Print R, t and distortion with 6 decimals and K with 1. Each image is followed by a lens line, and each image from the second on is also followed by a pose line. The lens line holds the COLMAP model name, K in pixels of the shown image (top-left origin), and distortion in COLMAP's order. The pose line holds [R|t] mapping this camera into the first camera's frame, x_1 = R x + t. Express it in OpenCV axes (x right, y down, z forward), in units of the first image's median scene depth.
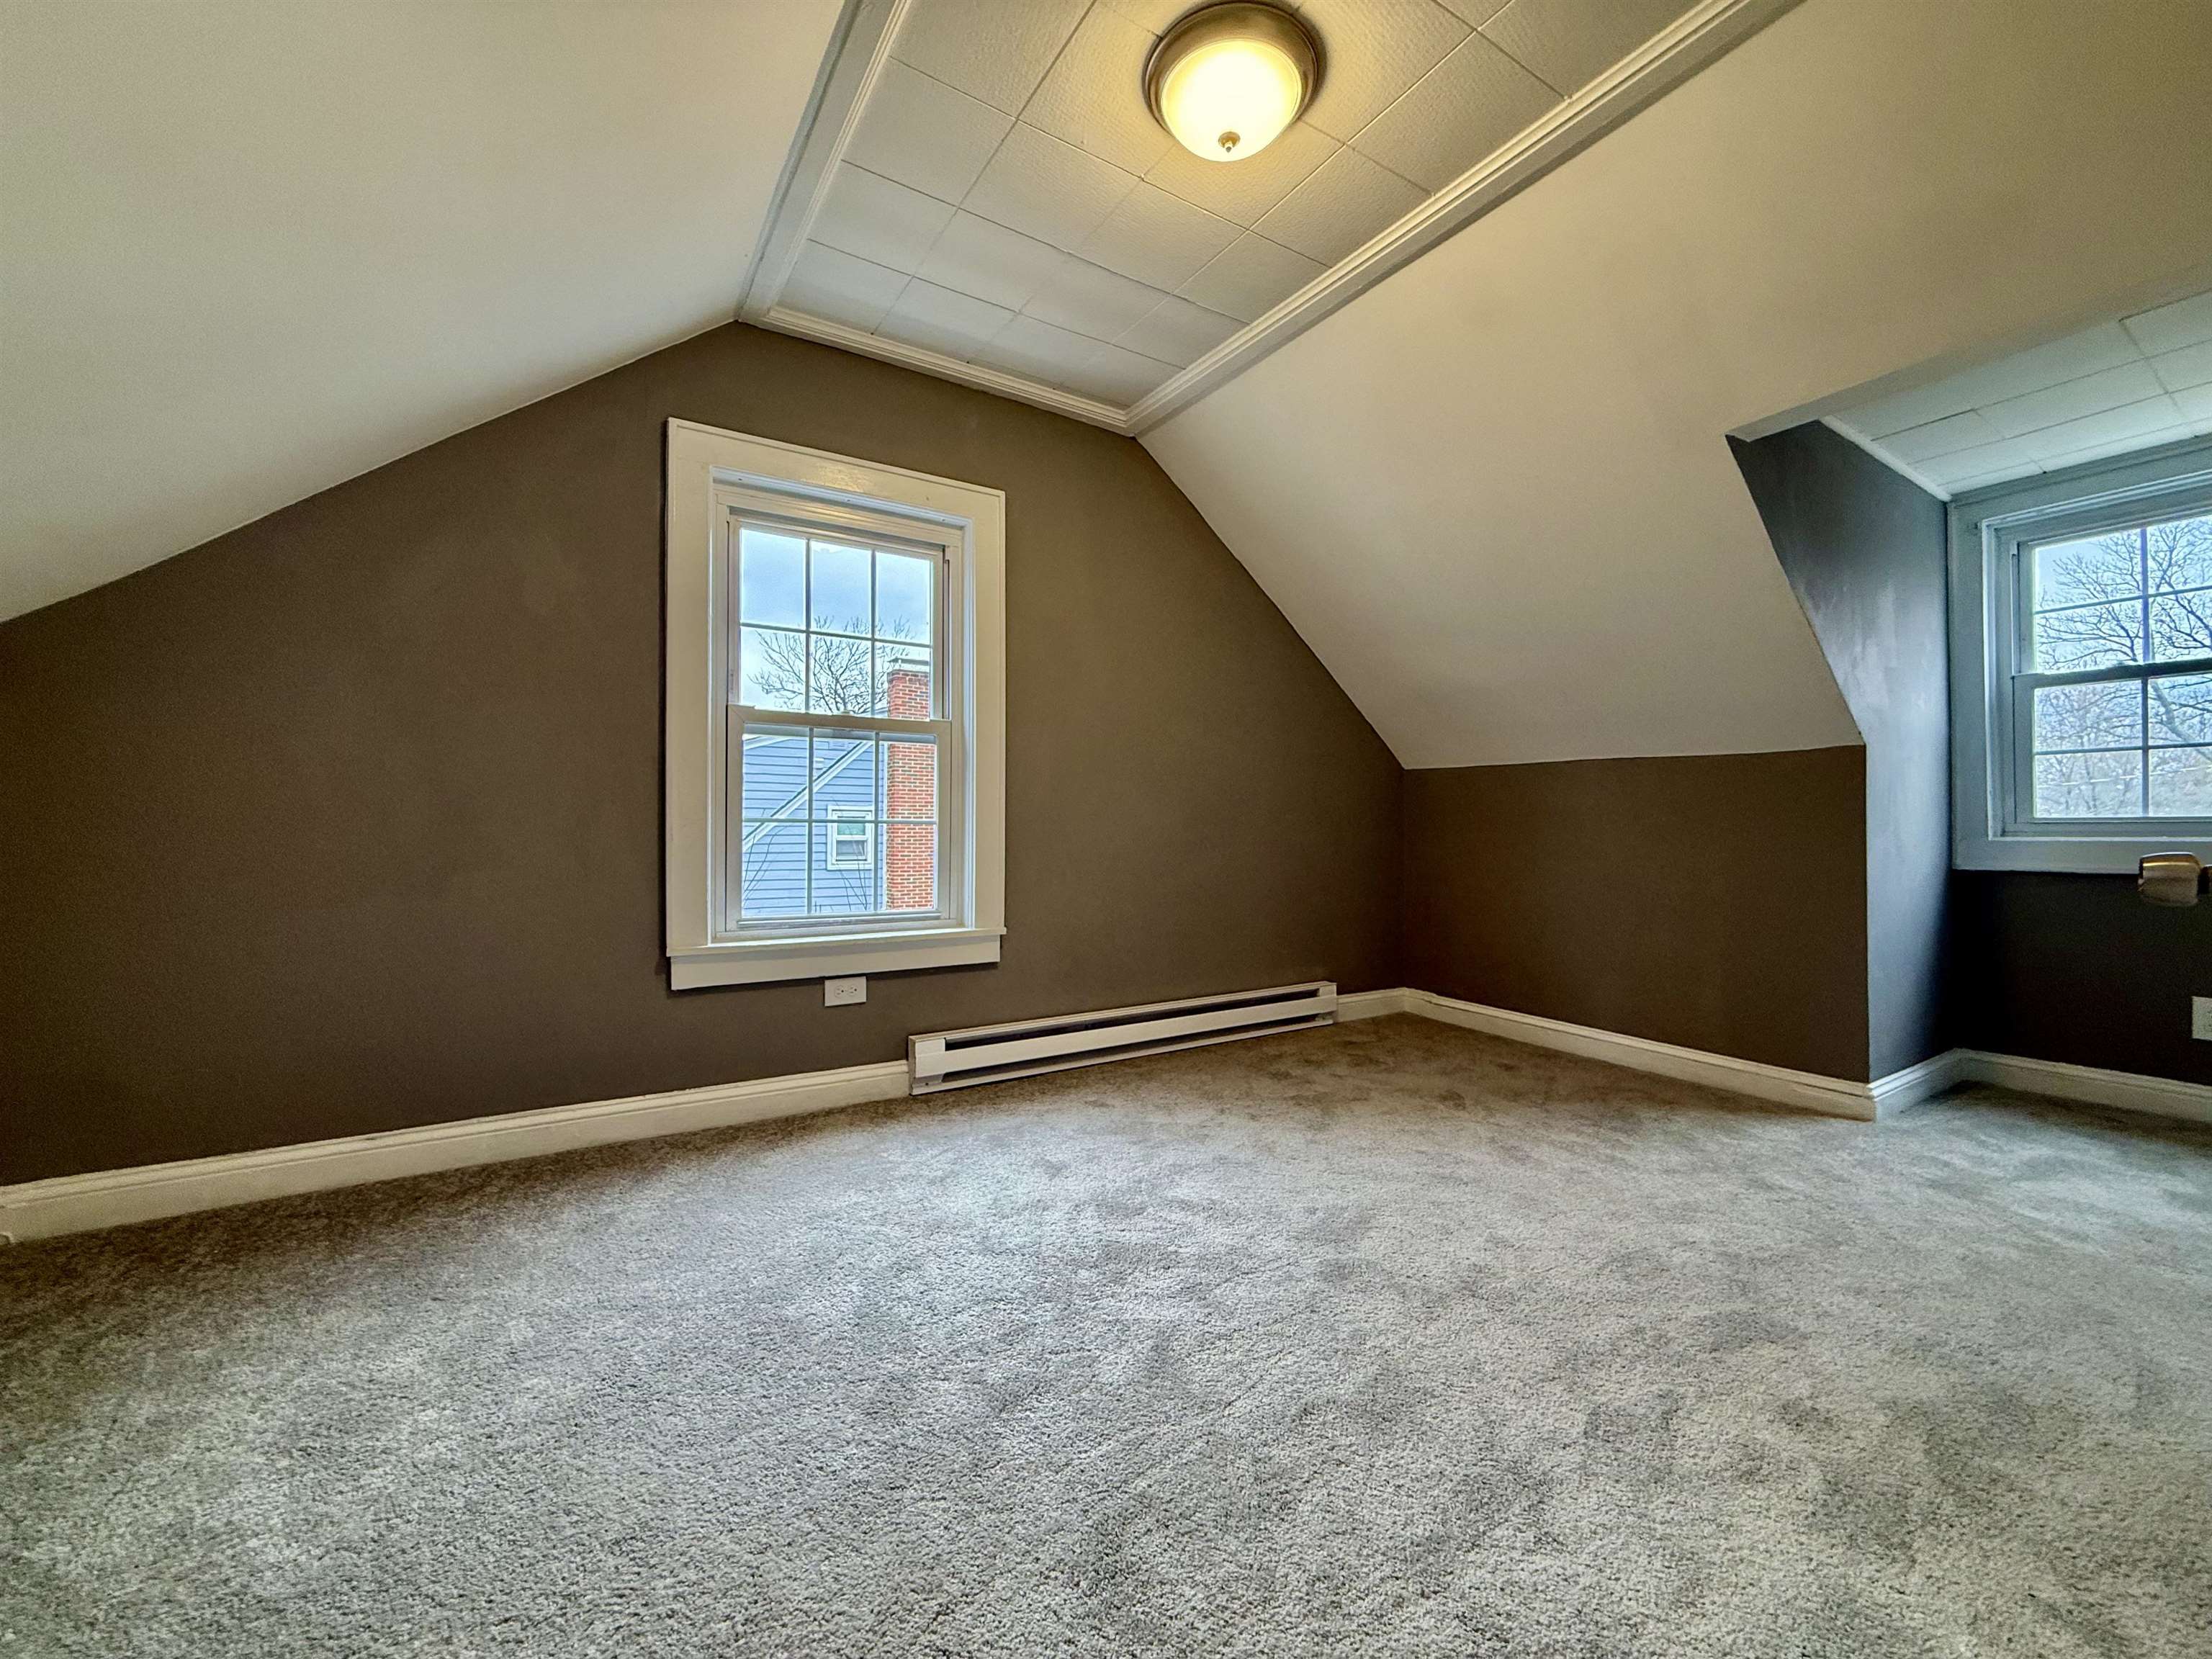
lens RADIAL K [[879.6, 0, 1097.0], [0, 879.6, 826.1], [0, 0, 1]] dist [0.000686, 0.000032]
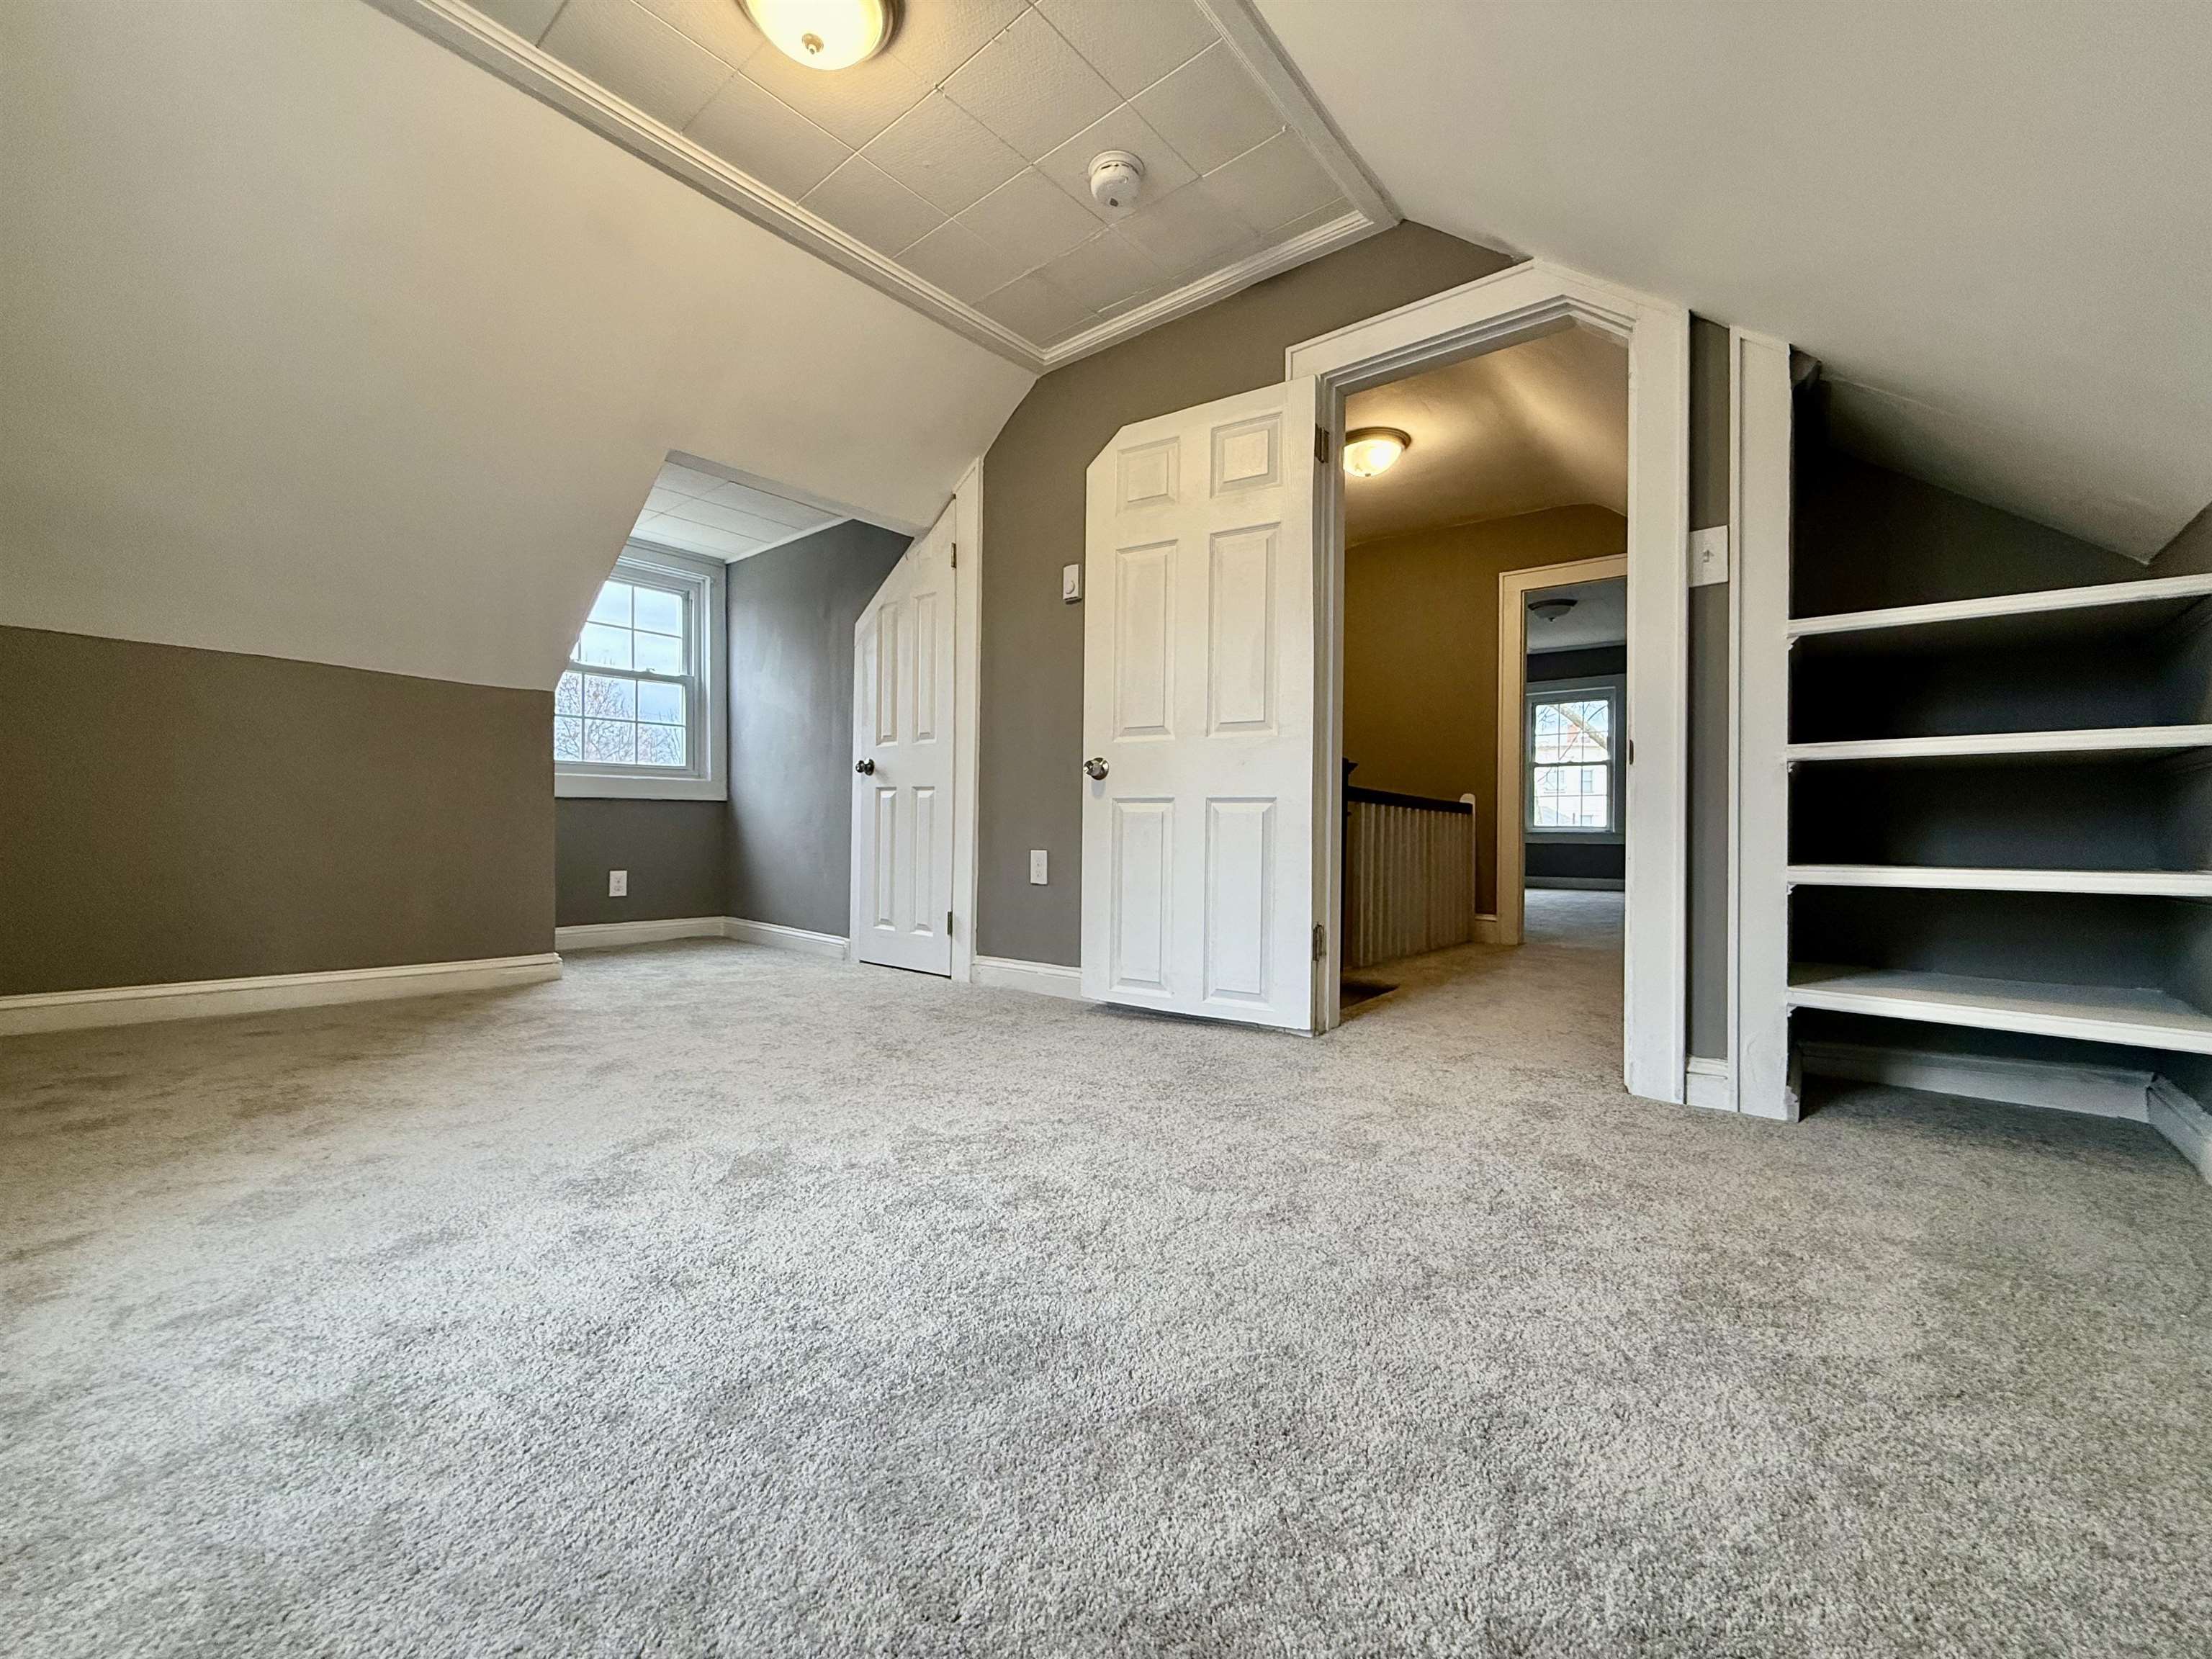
lens RADIAL K [[879.6, 0, 1104.8], [0, 879.6, 828.2], [0, 0, 1]] dist [0.000686, 0.000032]
pose [[-0.317259, -0.006231, 0.948318, -0.722824], [-0.007412, 0.999964, 0.004091, 0.117183], [-0.948310, -0.005731, -0.317294, 0.768593]]
